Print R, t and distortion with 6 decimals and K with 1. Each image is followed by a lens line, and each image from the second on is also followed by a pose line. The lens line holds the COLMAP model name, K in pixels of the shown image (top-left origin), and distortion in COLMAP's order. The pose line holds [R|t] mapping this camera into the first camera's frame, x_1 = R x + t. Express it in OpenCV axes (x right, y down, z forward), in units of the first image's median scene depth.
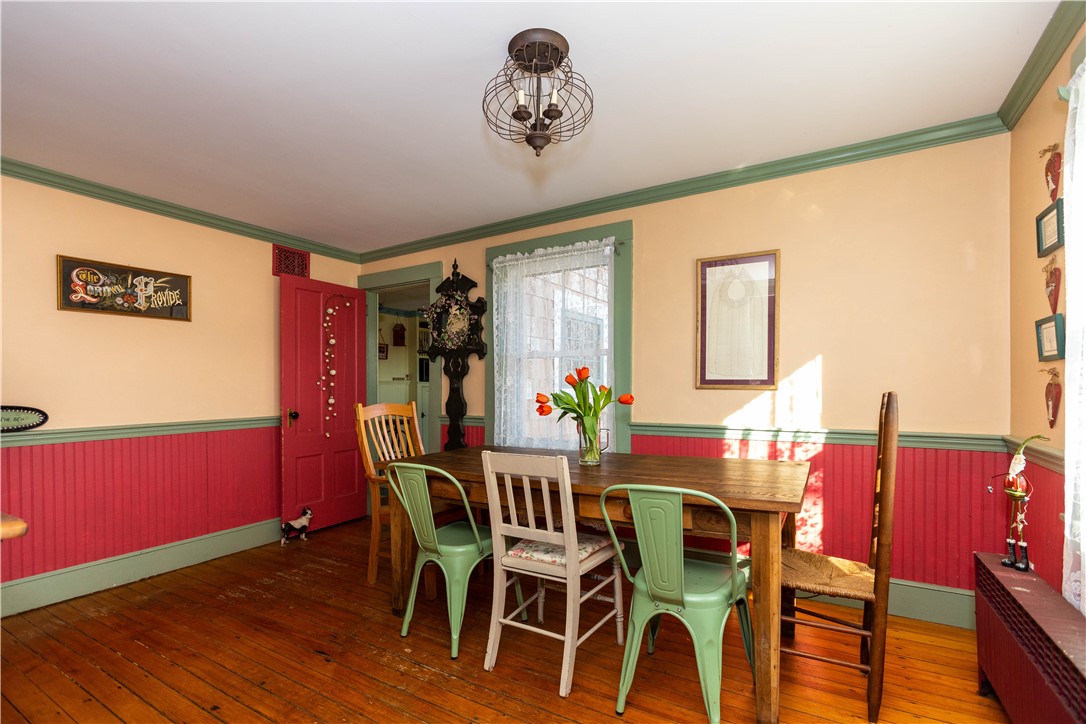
lens RADIAL K [[488.8, 0, 543.8], [0, 488.8, 396.5], [0, 0, 1]] dist [-0.013259, 0.010219]
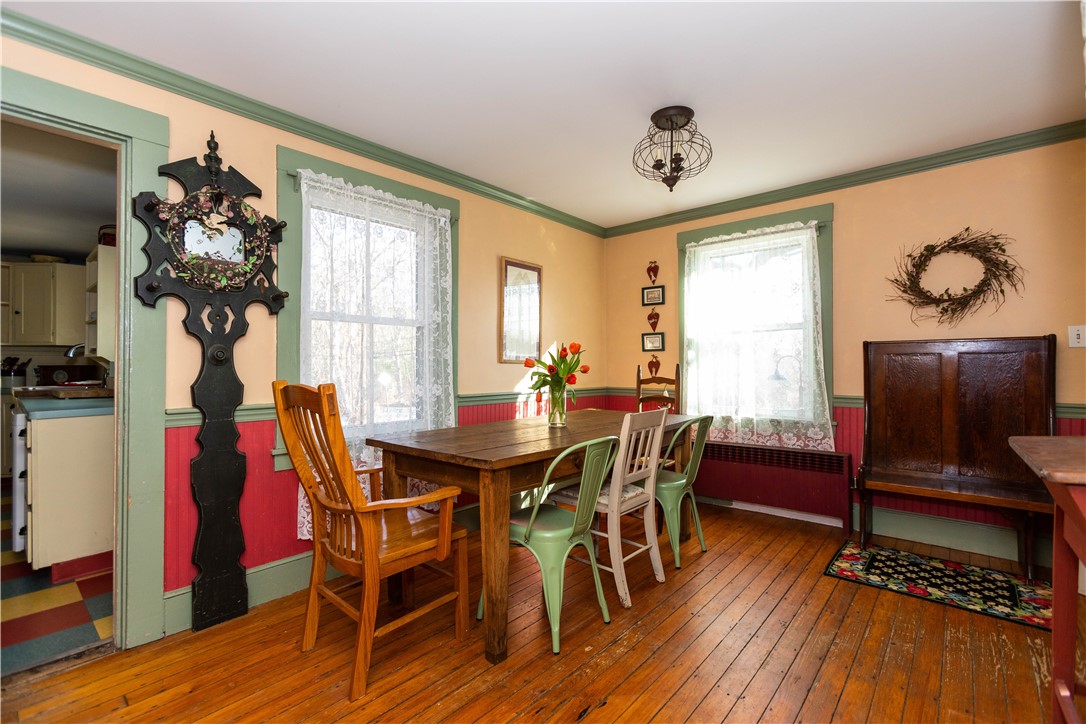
lens RADIAL K [[504.7, 0, 543.0], [0, 504.7, 362.0], [0, 0, 1]] dist [0.033510, 0.000195]
pose [[0.179558, 0.010690, 0.983689, -0.713278], [0.017371, 0.999751, -0.014036, 0.000734], [-0.983594, 0.019608, 0.179327, 0.532112]]
